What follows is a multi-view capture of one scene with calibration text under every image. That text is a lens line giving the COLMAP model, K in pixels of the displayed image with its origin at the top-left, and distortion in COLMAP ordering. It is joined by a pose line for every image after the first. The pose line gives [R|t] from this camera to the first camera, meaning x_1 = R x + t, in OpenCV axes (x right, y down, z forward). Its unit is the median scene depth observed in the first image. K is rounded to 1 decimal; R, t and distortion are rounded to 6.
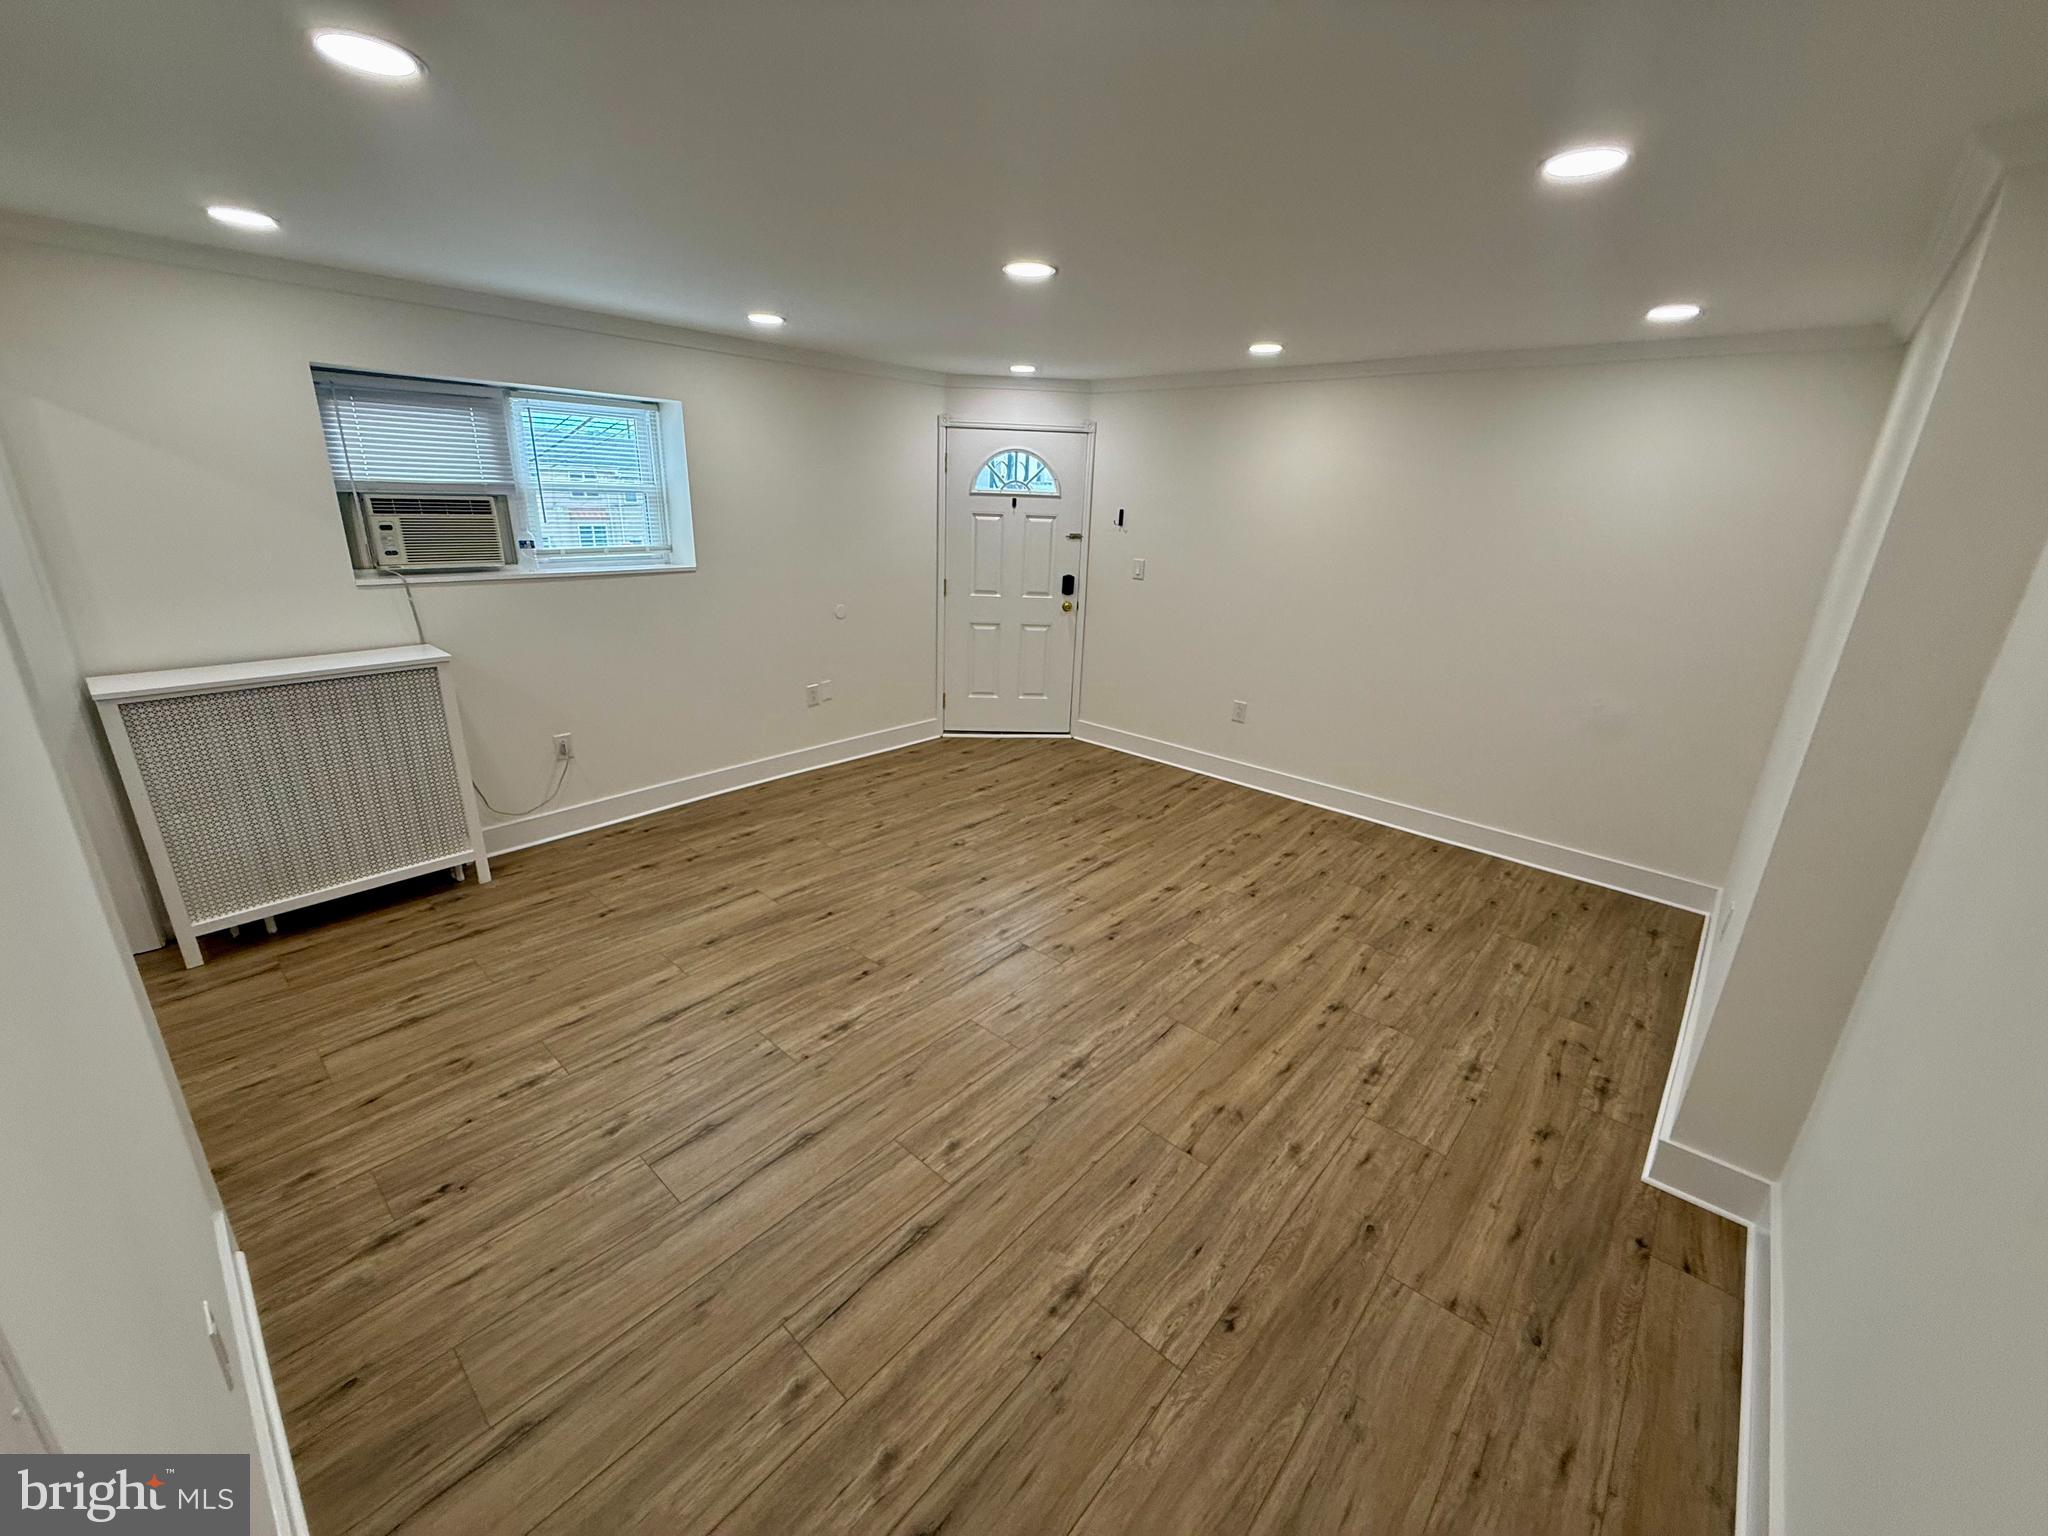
lens RADIAL K [[815.5, 0, 1017.9], [0, 815.5, 767.1], [0, 0, 1]] dist [-0.002844, 0.000703]
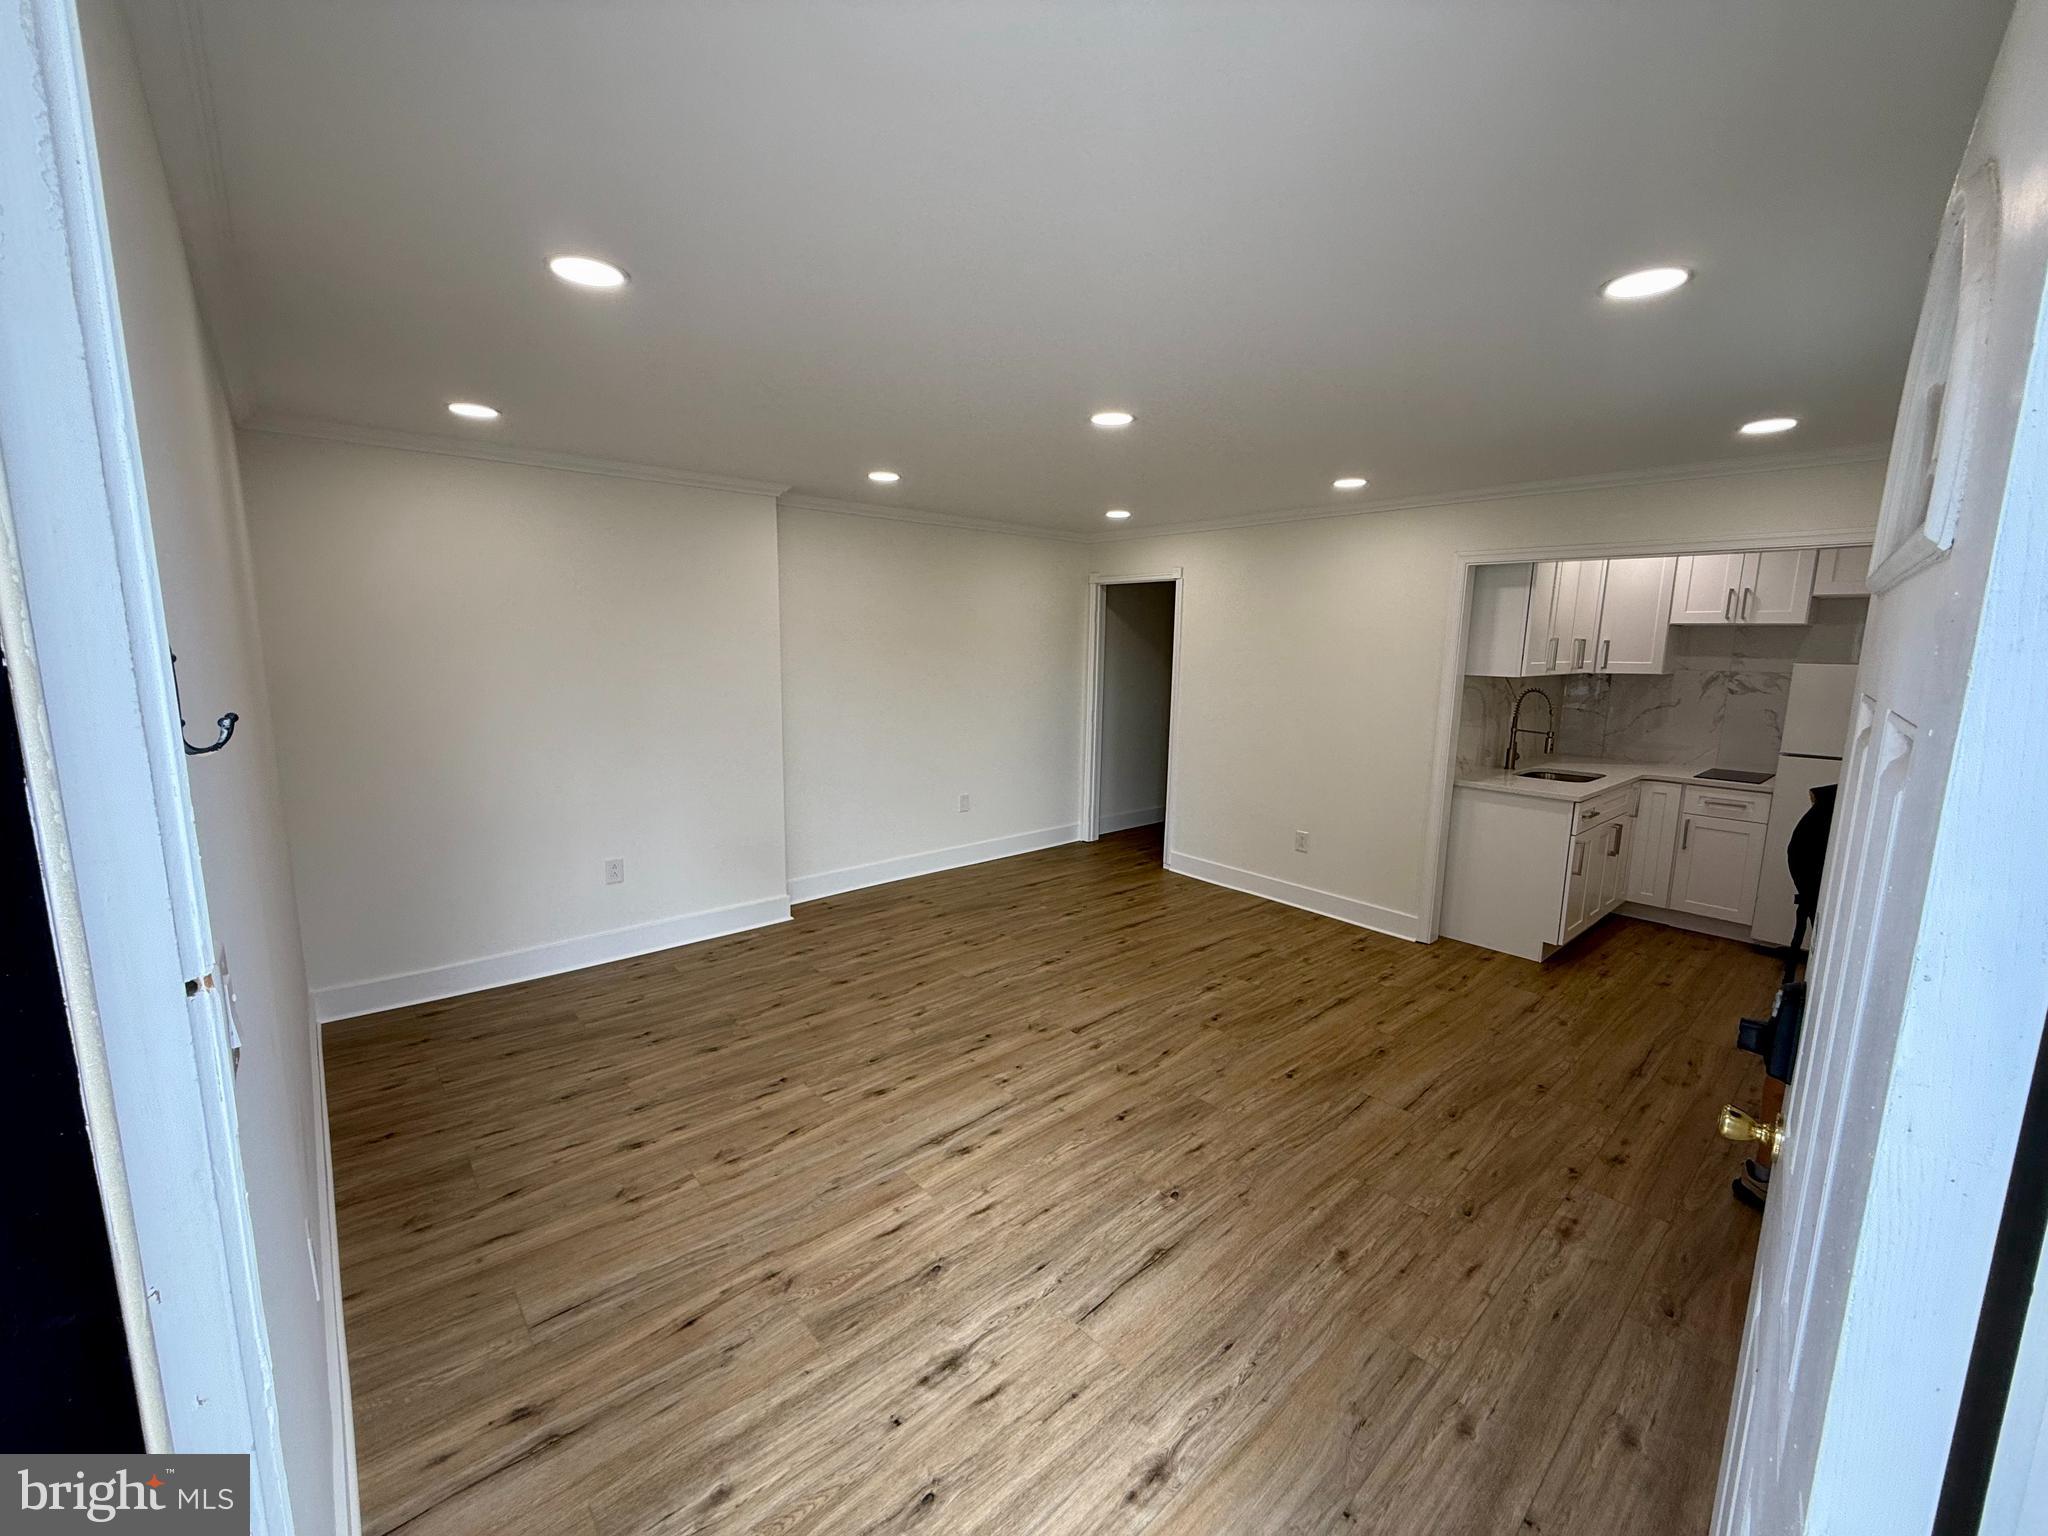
lens RADIAL K [[815.5, 0, 1014.3], [0, 815.5, 766.6], [0, 0, 1]] dist [-0.002844, 0.000703]
pose [[-0.991654, -0.067293, 0.109973, -0.006941], [-0.008042, 0.883606, 0.468161, -0.599637], [-0.128677, 0.463369, -0.876773, 1.860297]]
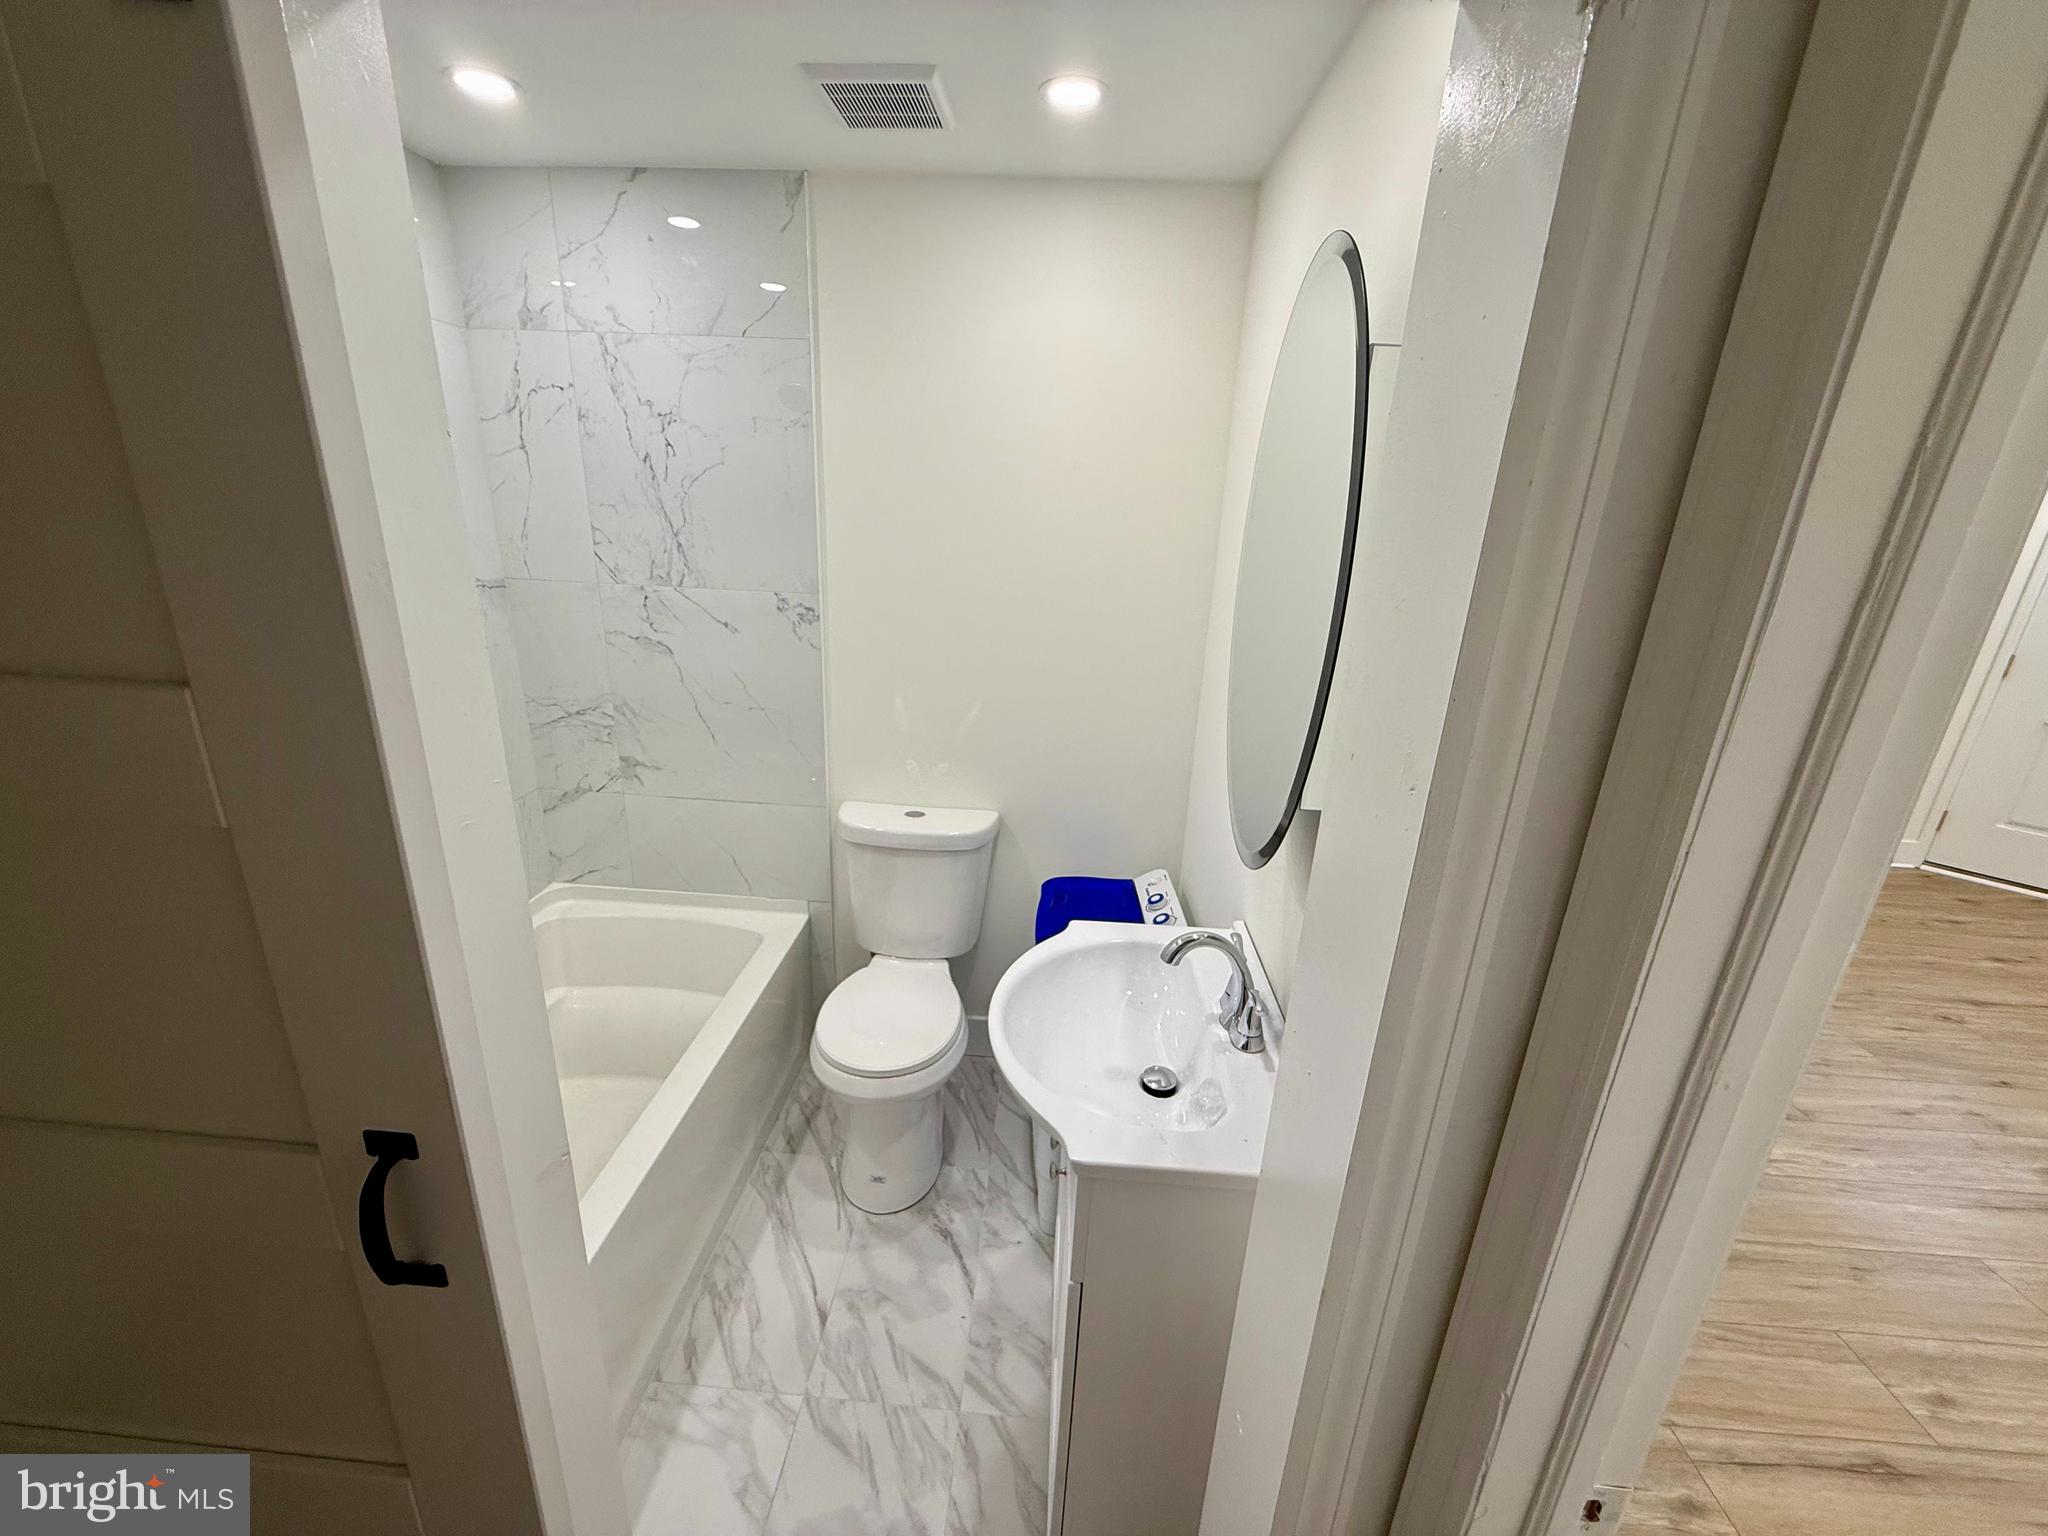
lens RADIAL K [[815.5, 0, 1017.0], [0, 815.5, 763.5], [0, 0, 1]] dist [-0.002844, 0.000703]
pose [[0.620562, 0.238752, -0.746927, -0.136967], [-0.269636, 0.959409, 0.082652, 0.055862], [0.736342, 0.150108, 0.659749, -0.139595]]
